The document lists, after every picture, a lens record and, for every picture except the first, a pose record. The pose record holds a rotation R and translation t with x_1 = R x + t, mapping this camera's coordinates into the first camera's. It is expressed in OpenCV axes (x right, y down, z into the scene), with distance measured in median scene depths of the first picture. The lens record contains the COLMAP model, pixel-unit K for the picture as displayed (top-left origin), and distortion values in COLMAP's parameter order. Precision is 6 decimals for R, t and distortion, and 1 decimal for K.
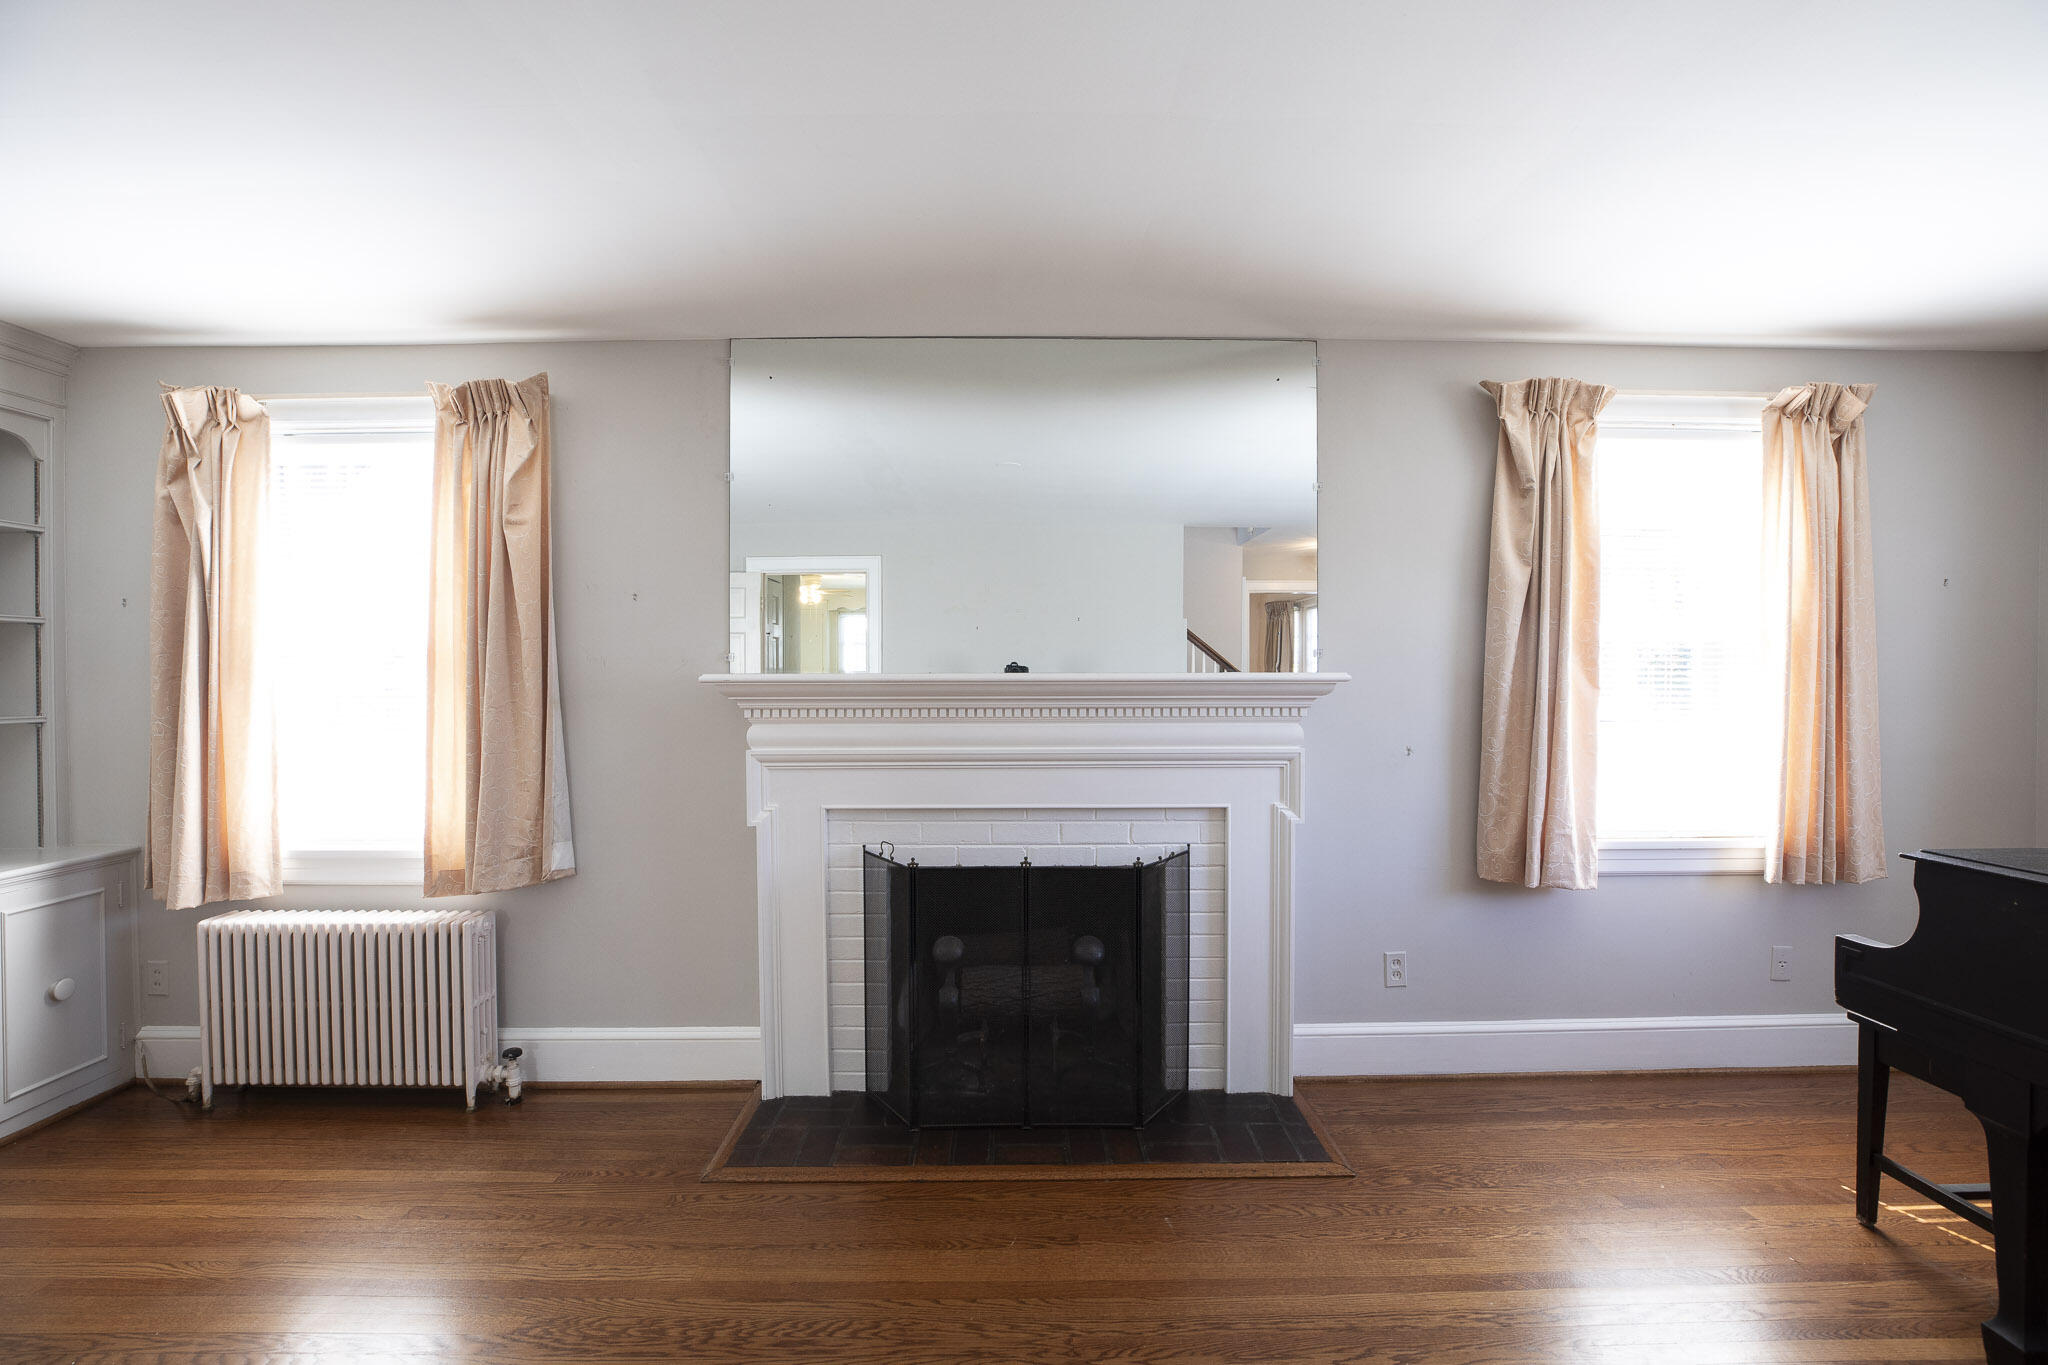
lens RADIAL K [[936.1, 0, 1028.5], [0, 936.1, 681.0], [0, 0, 1]] dist [-0.045001, 0.013866]
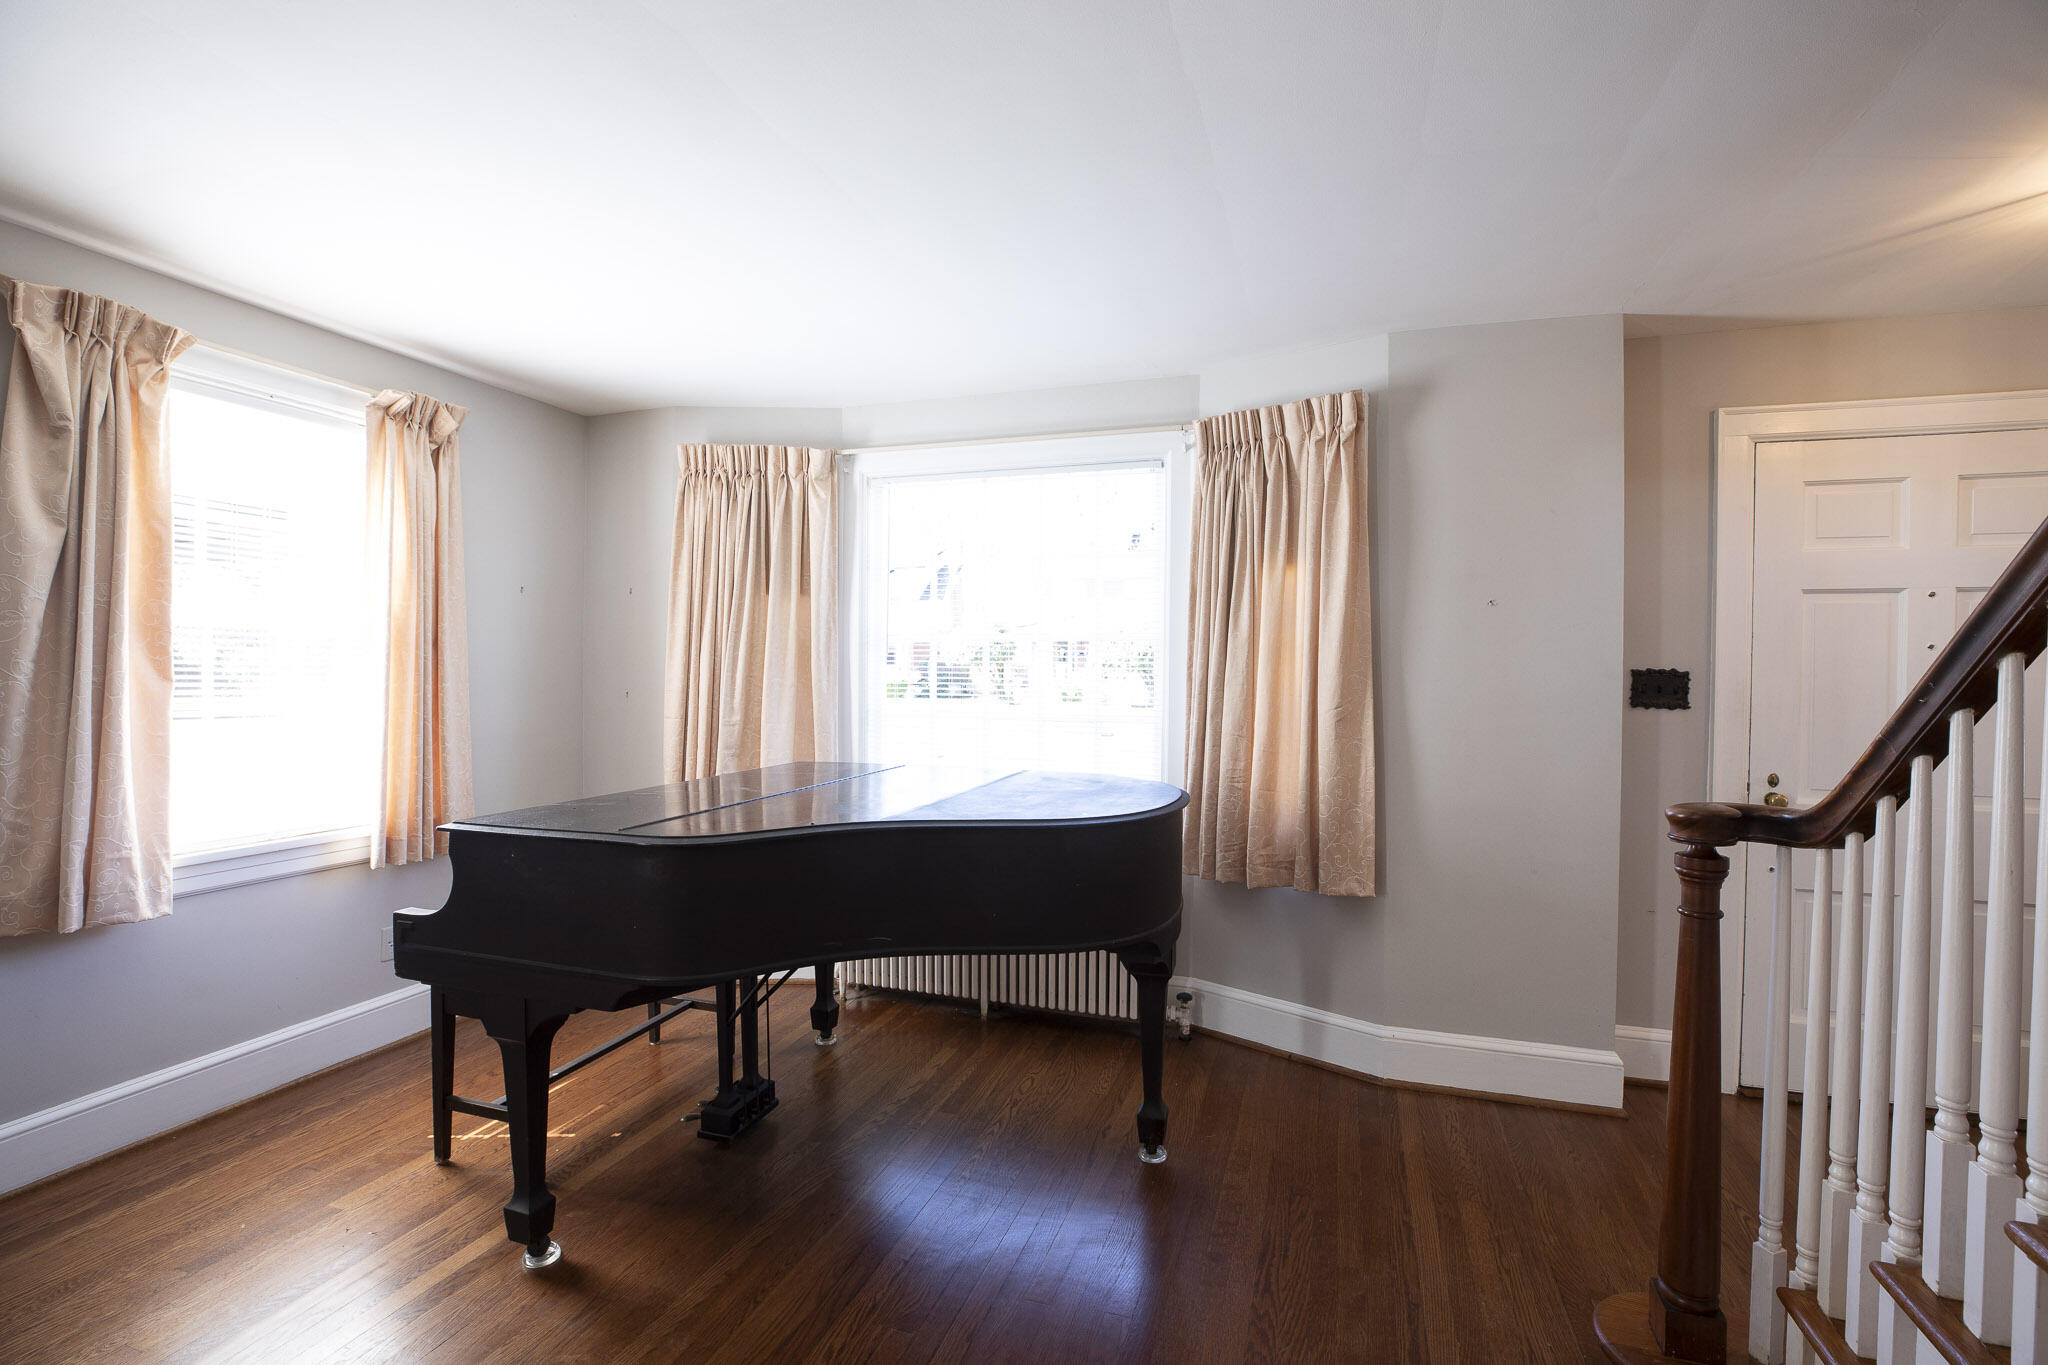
lens RADIAL K [[936.1, 0, 1028.5], [0, 936.1, 681.0], [0, 0, 1]] dist [-0.045001, 0.013866]
pose [[0.327698, -0.008715, 0.944742, 0.082776], [-0.000984, 0.999954, 0.009566, -0.000618], [-0.944782, -0.004064, 0.327675, -0.032159]]
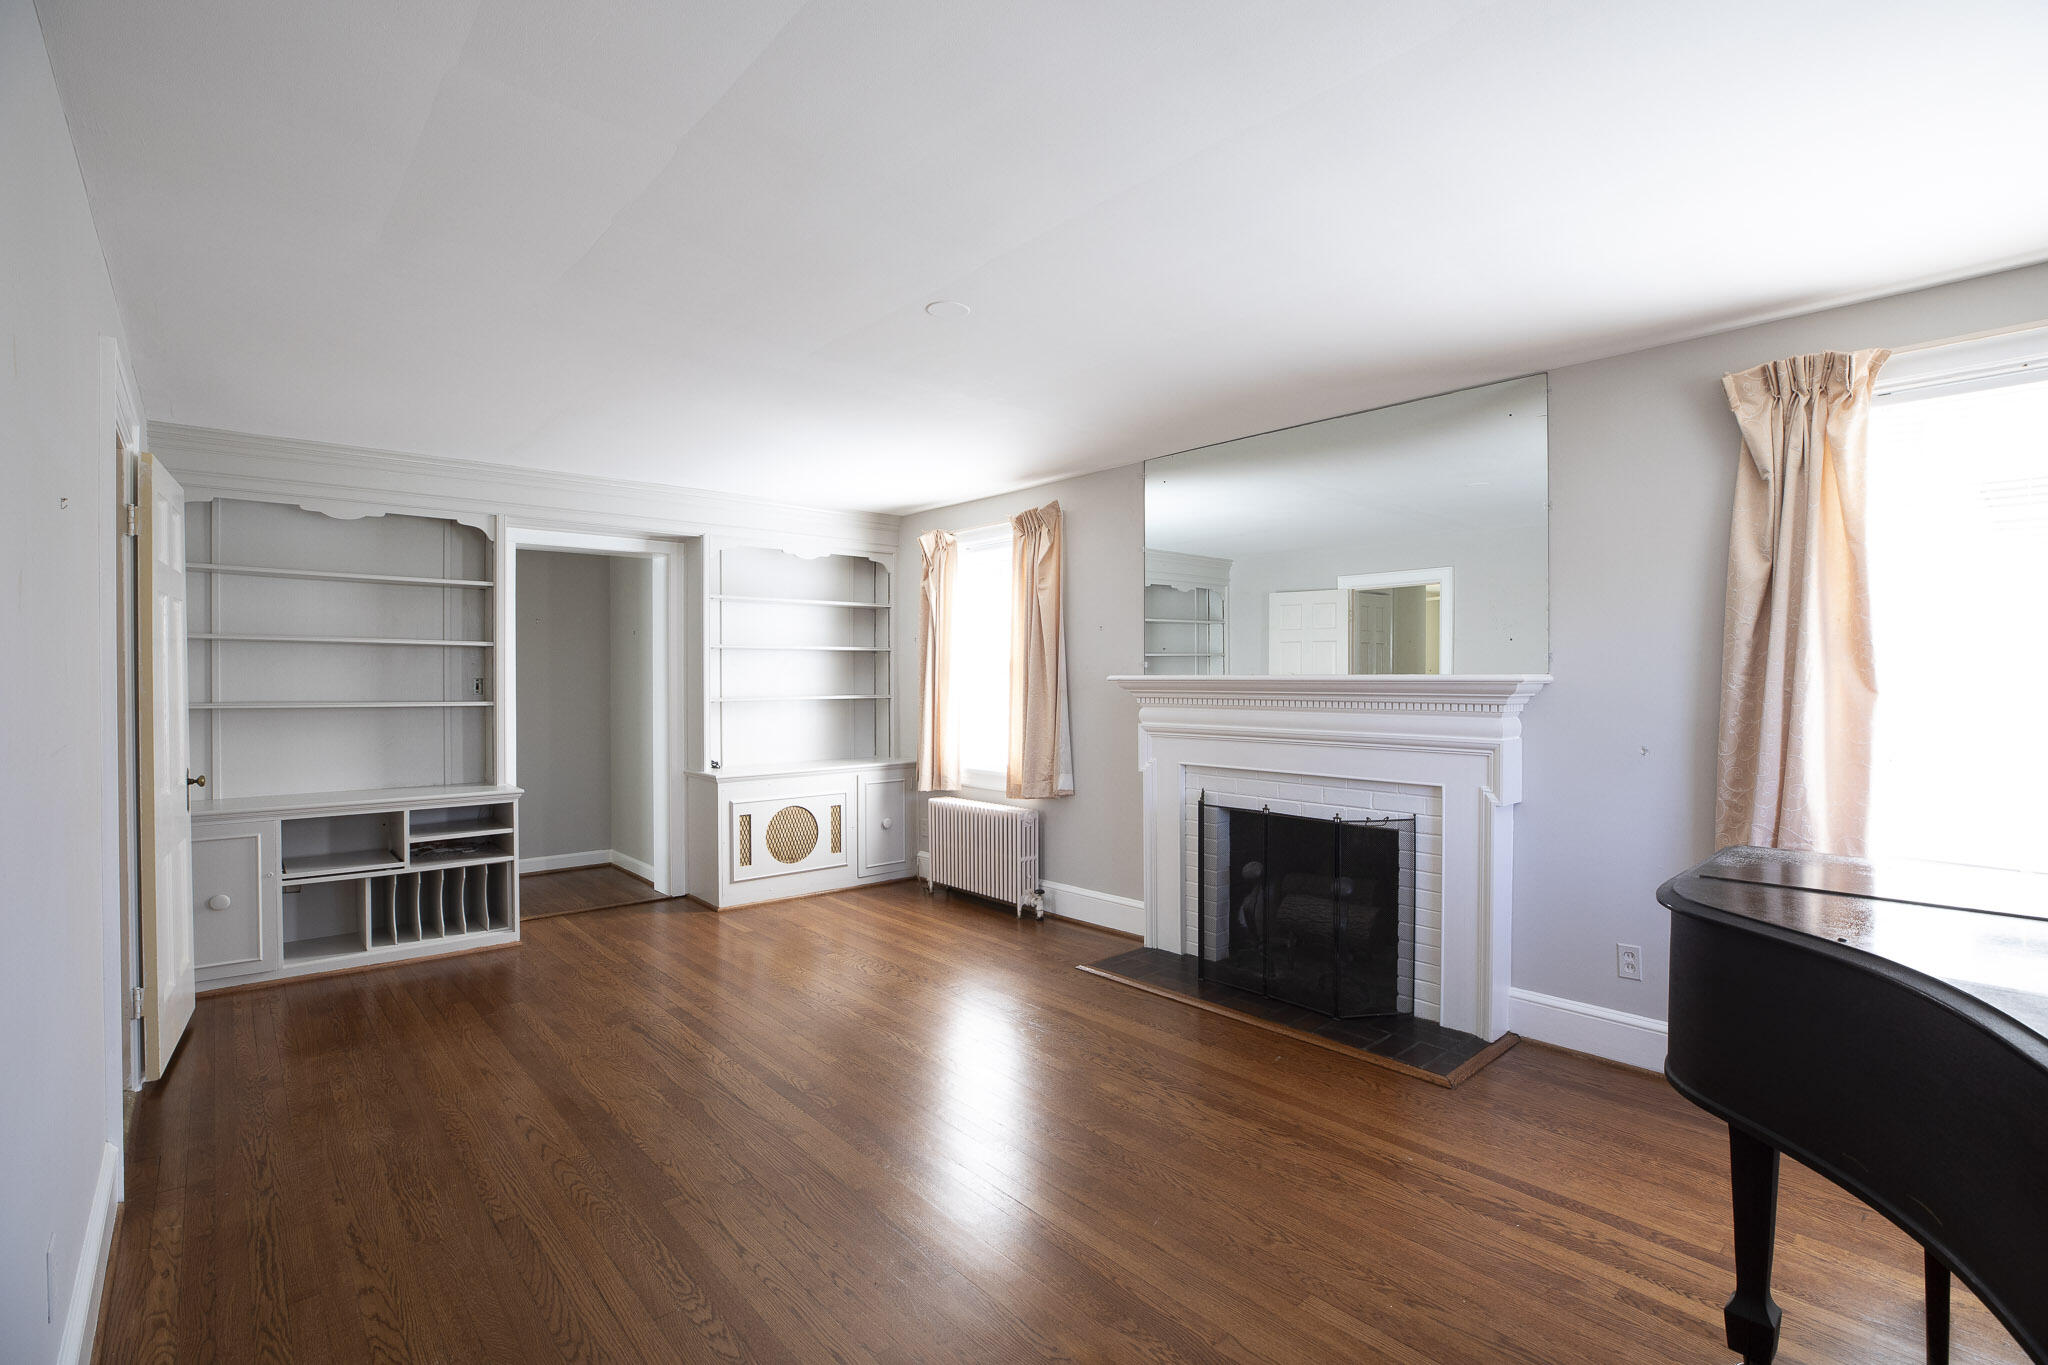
lens RADIAL K [[936.1, 0, 1028.5], [0, 936.1, 681.0], [0, 0, 1]] dist [-0.045001, 0.013866]
pose [[0.657387, 0.004753, -0.753538, 0.759940], [-0.004498, 0.999987, 0.002383, -0.000941], [0.753540, 0.001823, 0.657400, -0.185898]]
